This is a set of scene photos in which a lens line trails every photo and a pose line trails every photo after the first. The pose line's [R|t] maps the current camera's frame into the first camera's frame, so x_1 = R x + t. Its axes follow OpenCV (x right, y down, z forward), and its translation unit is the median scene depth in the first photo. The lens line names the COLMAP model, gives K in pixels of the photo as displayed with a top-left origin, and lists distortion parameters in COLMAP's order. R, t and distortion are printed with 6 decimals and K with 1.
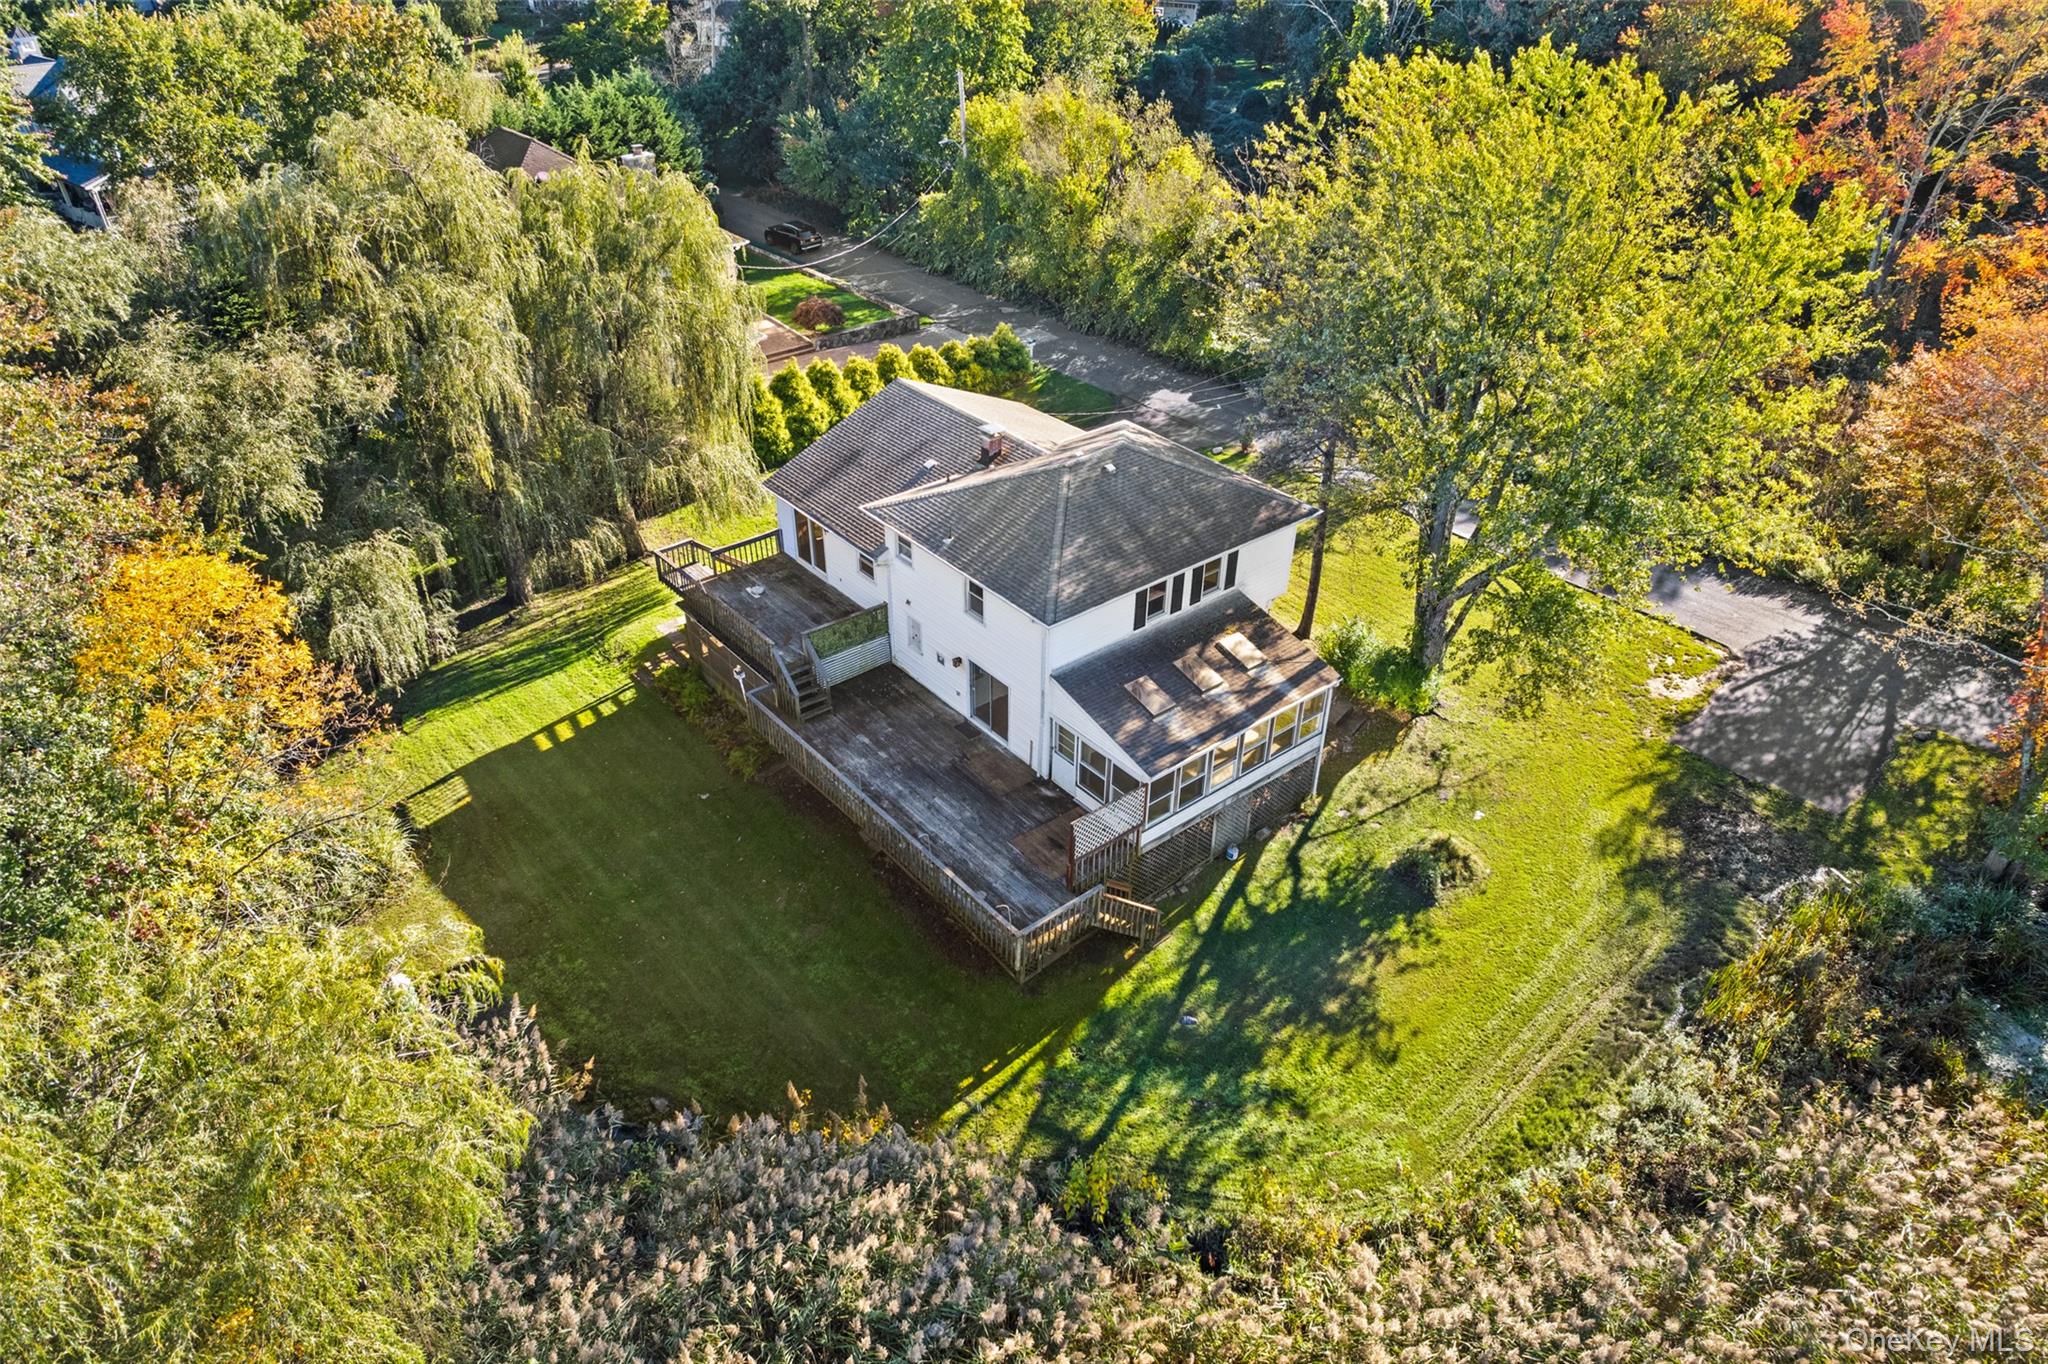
lens RADIAL K [[1340.0, 0, 1024.0], [0, 1340.0, 682.0], [0, 0, 1]] dist [-0.120960, 0.129581]
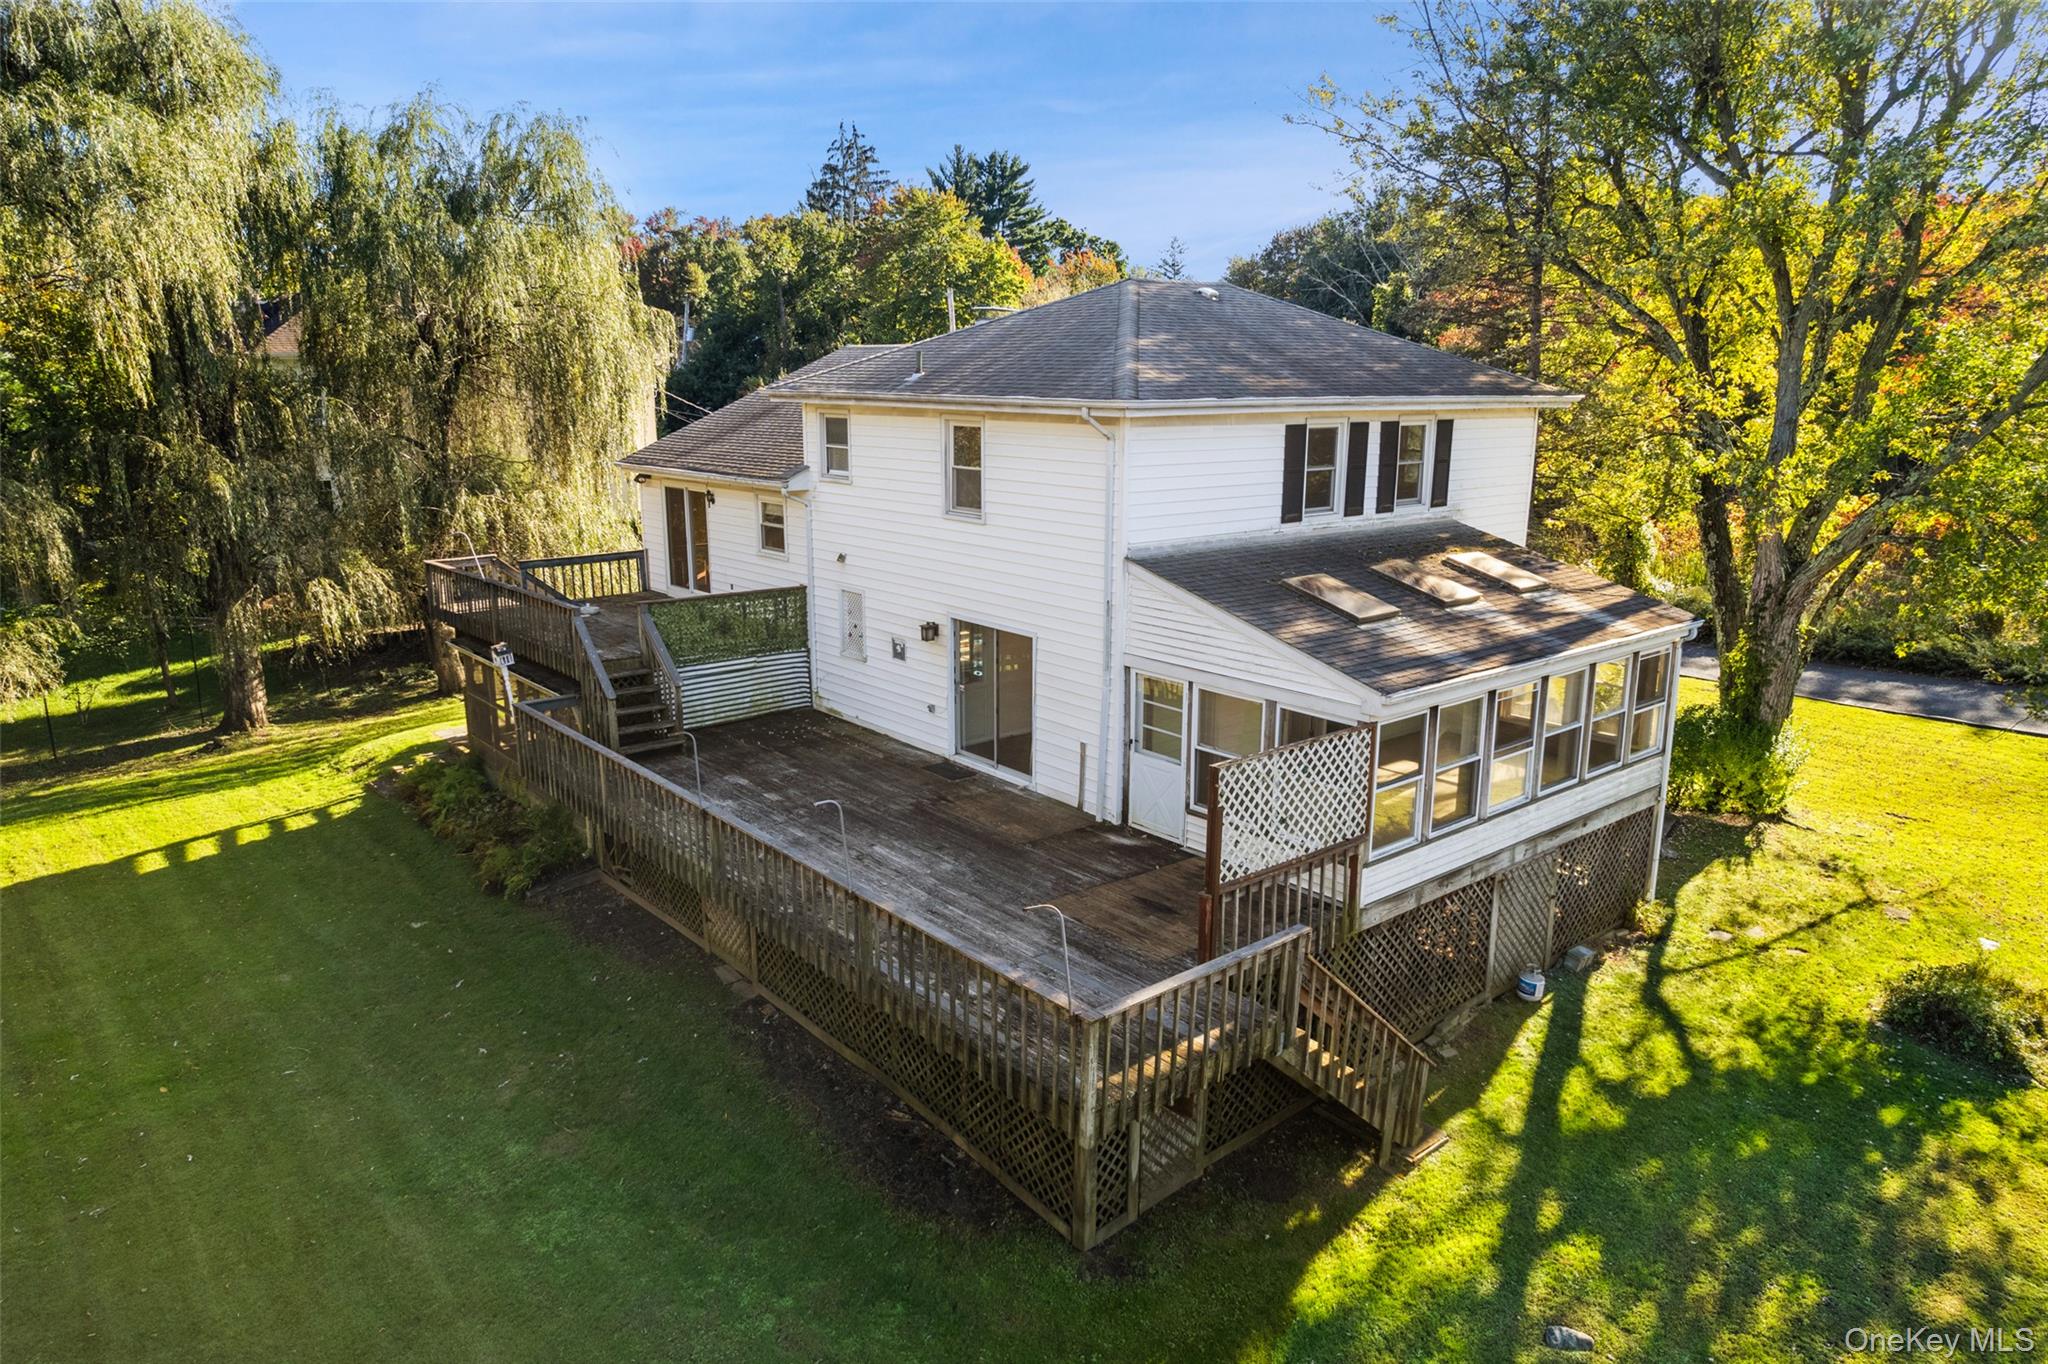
lens RADIAL K [[1340.0, 0, 1024.0], [0, 1340.0, 682.0], [0, 0, 1]] dist [-0.120960, 0.129581]
pose [[0.999954, -0.005103, 0.008123, -0.018909], [0.007720, 0.930722, -0.365645, 0.196945], [-0.005694, 0.365691, 0.930719, 0.552444]]
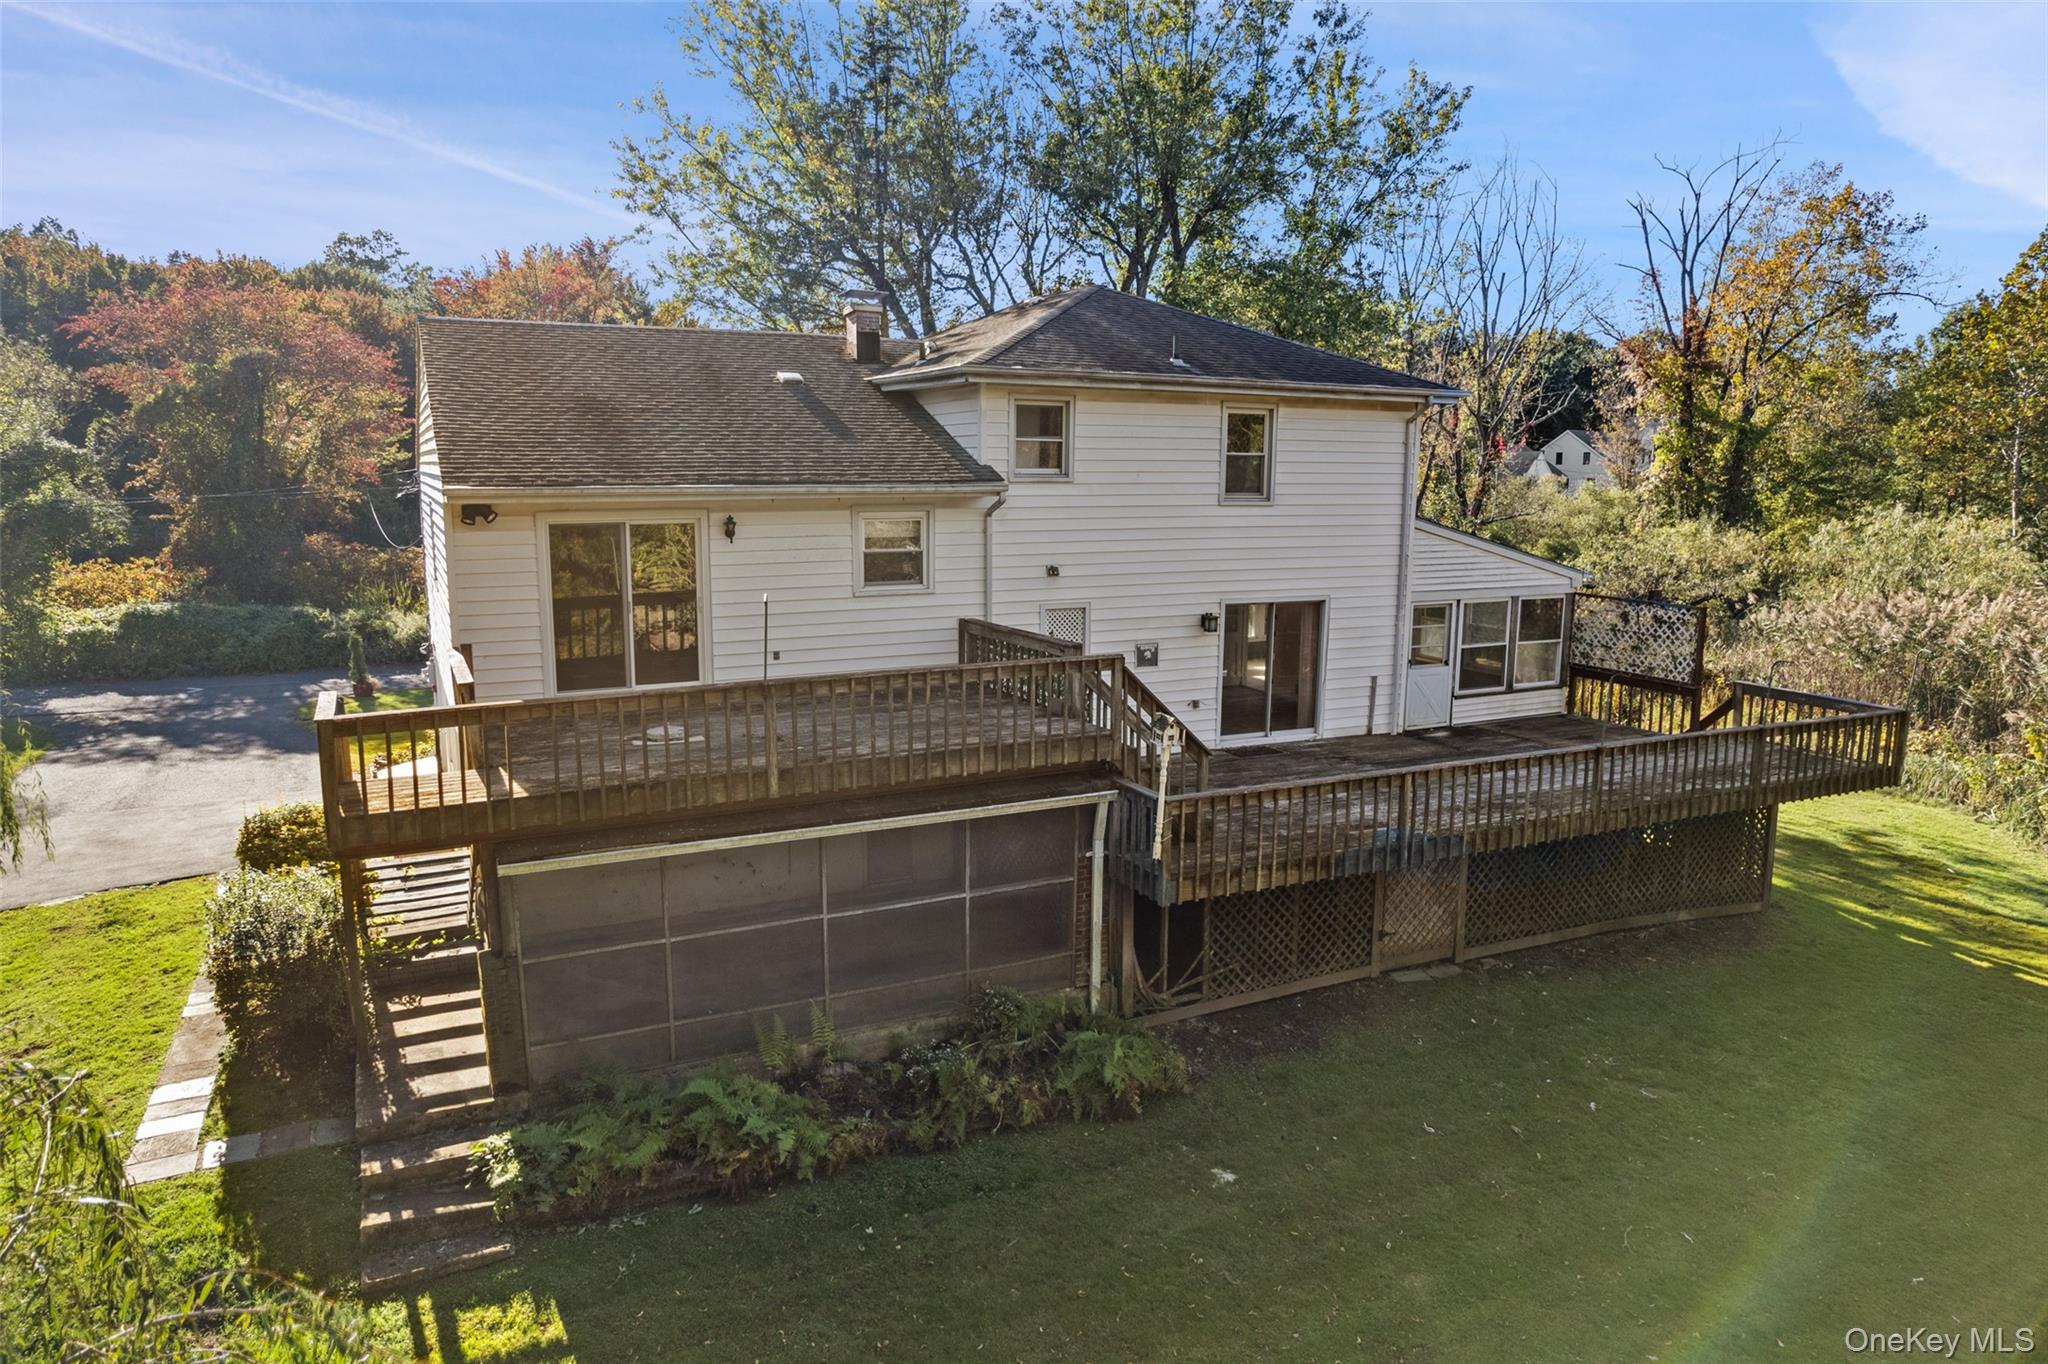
lens RADIAL K [[1340.0, 0, 1024.0], [0, 1340.0, 682.0], [0, 0, 1]] dist [-0.120960, 0.129581]
pose [[0.227032, -0.167587, 0.959360, -0.569893], [0.544949, 0.838287, 0.017475, -0.044304], [-0.807148, 0.518835, 0.281644, 0.961517]]
